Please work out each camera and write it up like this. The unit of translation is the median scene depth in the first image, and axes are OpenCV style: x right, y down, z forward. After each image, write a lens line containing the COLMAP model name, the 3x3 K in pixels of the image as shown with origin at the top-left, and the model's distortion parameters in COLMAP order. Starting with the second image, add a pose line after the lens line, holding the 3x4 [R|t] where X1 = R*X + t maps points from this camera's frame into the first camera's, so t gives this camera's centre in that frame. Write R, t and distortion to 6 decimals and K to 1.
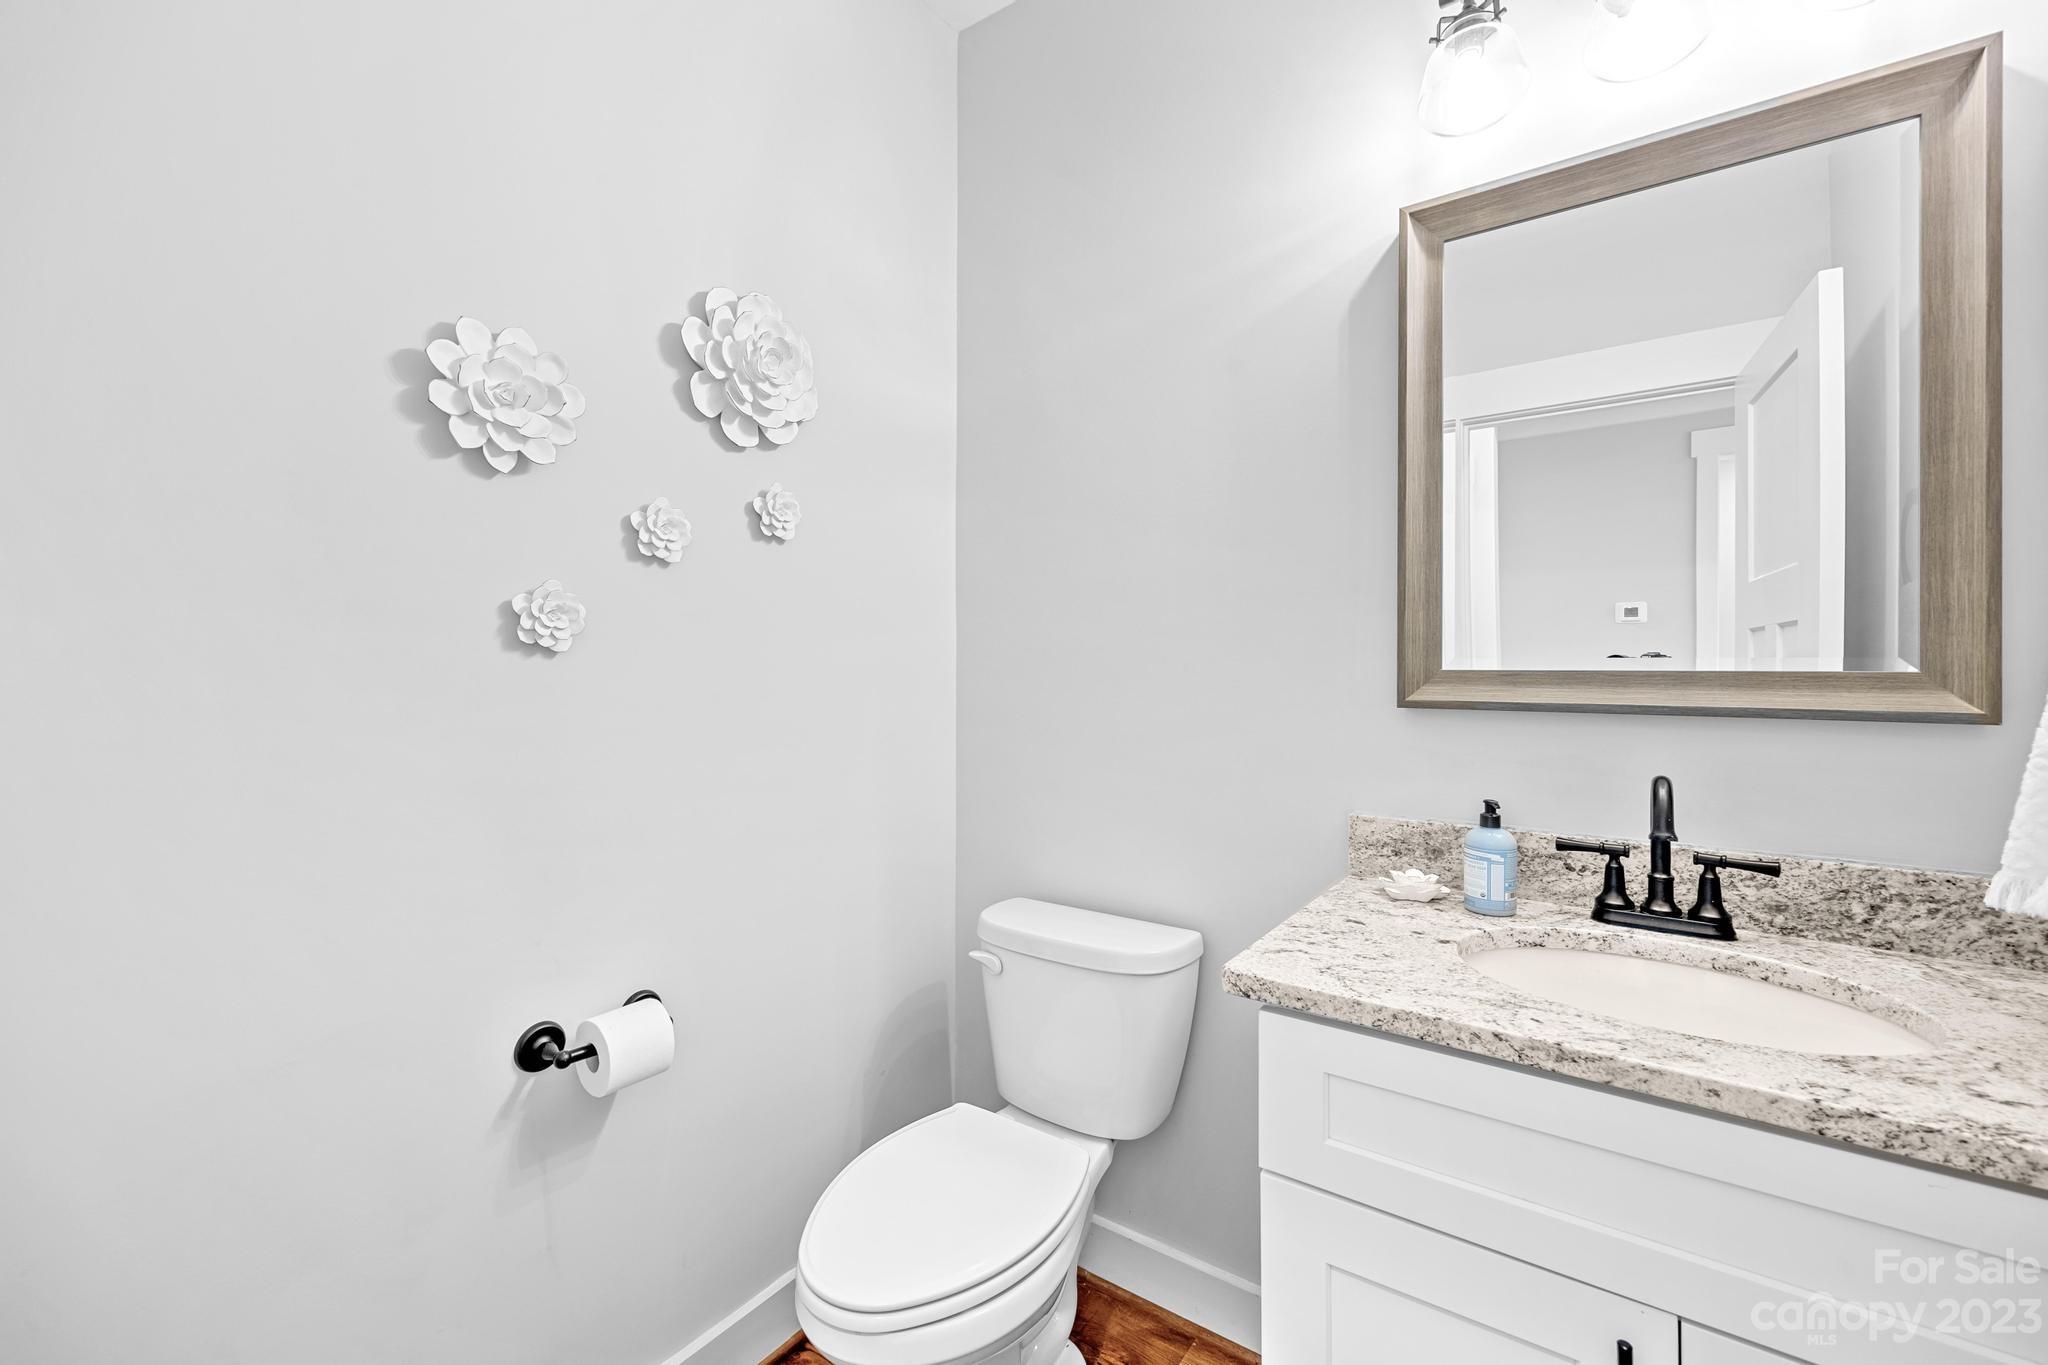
lens RADIAL K [[825.3, 0, 1035.9], [0, 825.3, 674.9], [0, 0, 1]] dist [0.000202, 0.000224]
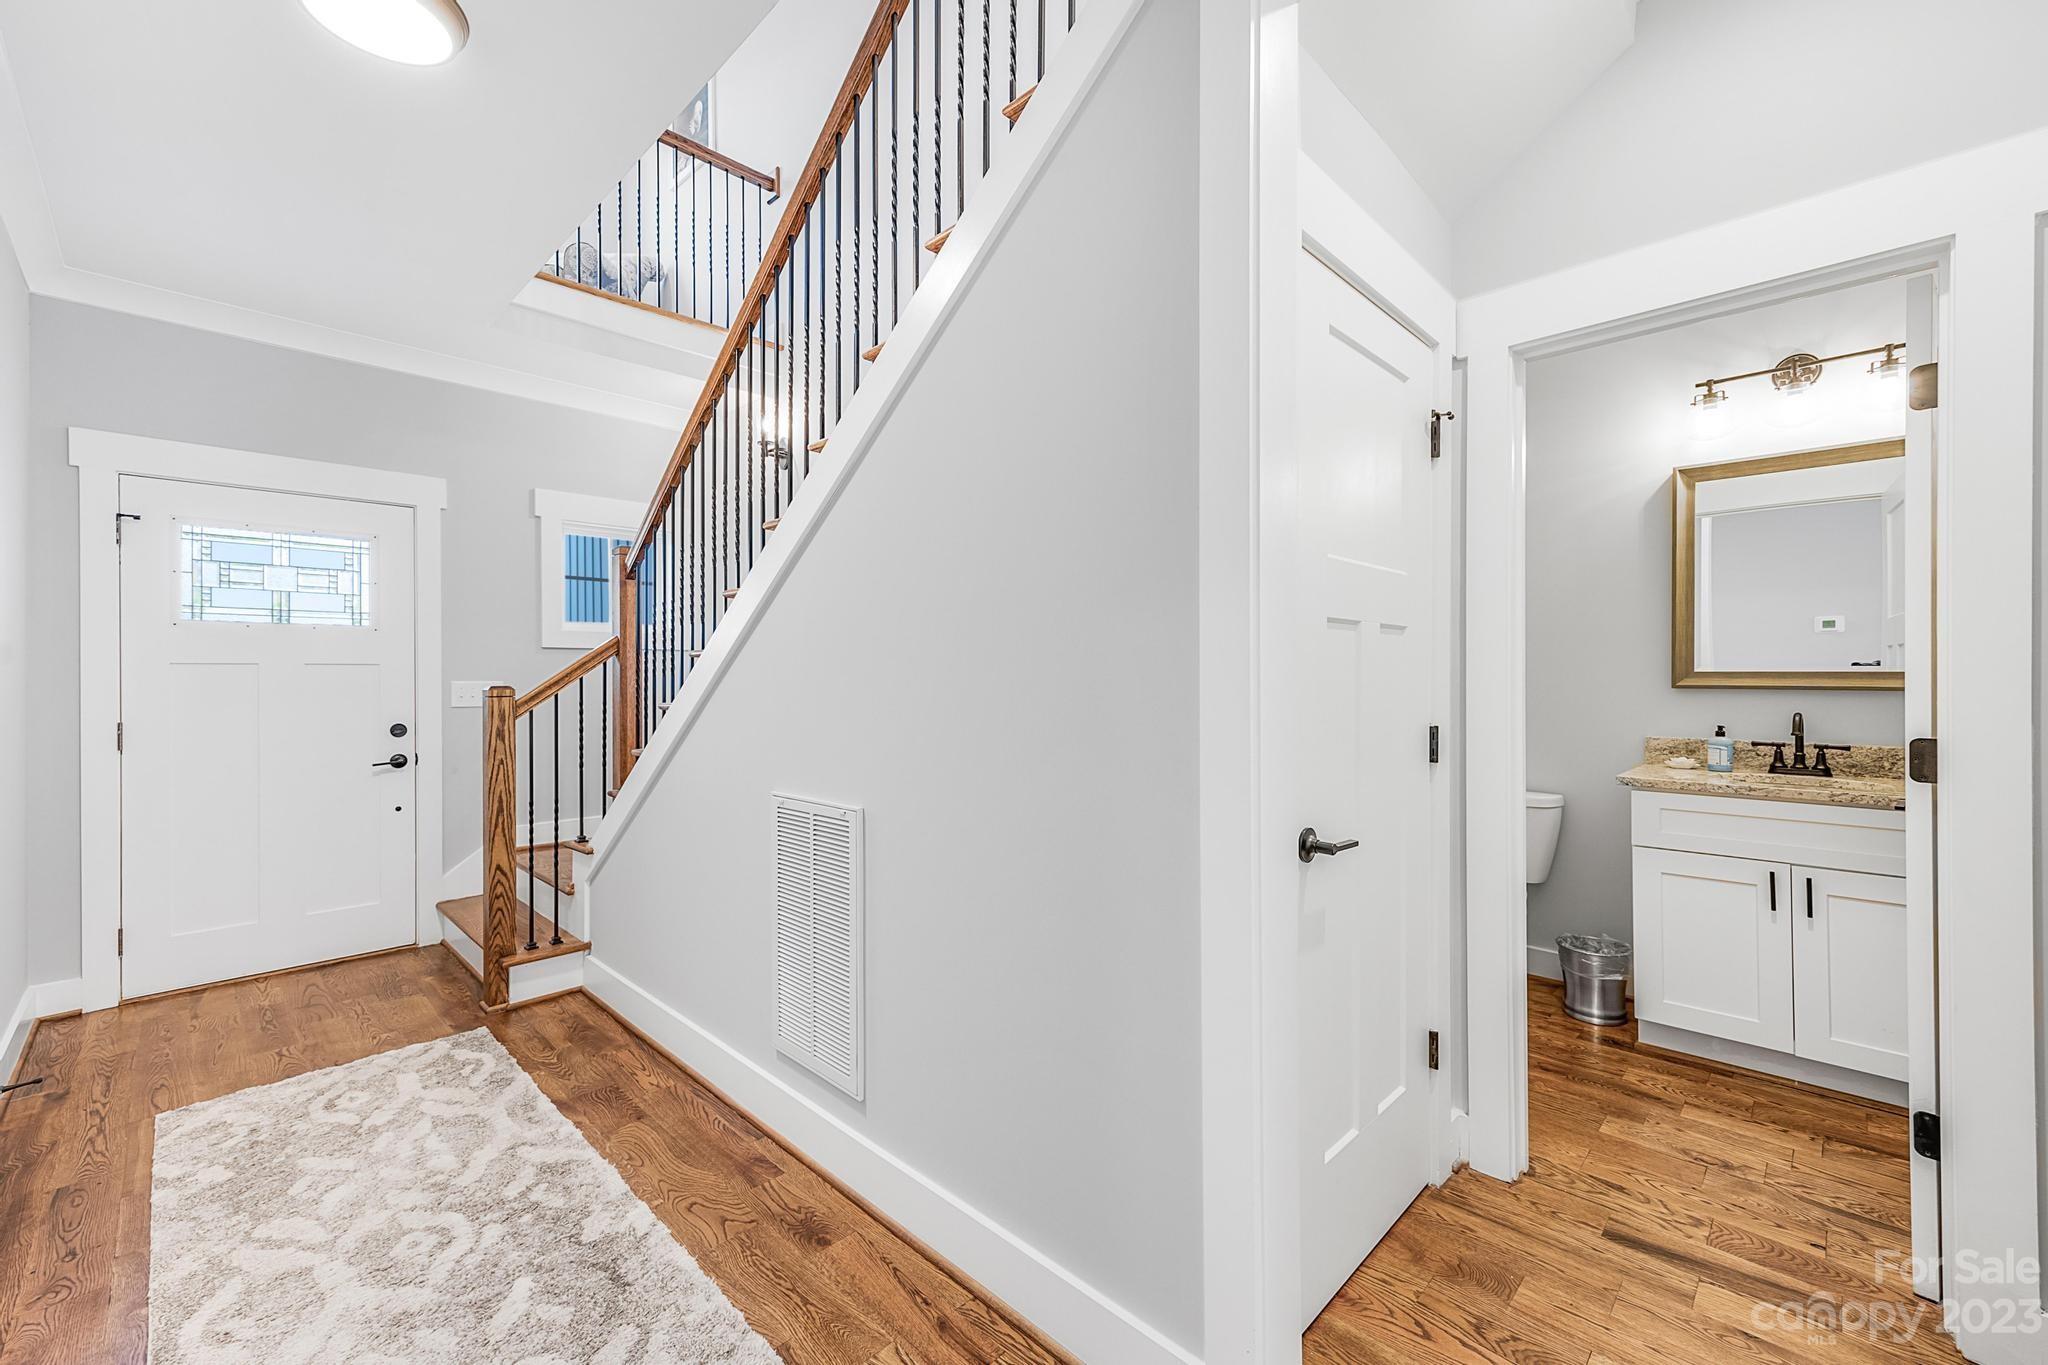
lens RADIAL K [[831.5, 0, 1024.8], [0, 831.5, 676.2], [0, 0, 1]] dist [0.018128, 0.000164]
pose [[0.986414, -0.003072, -0.164249, -1.074120], [0.003631, 0.999989, 0.003103, -0.008134], [0.164238, -0.003657, 0.986414, -1.801751]]
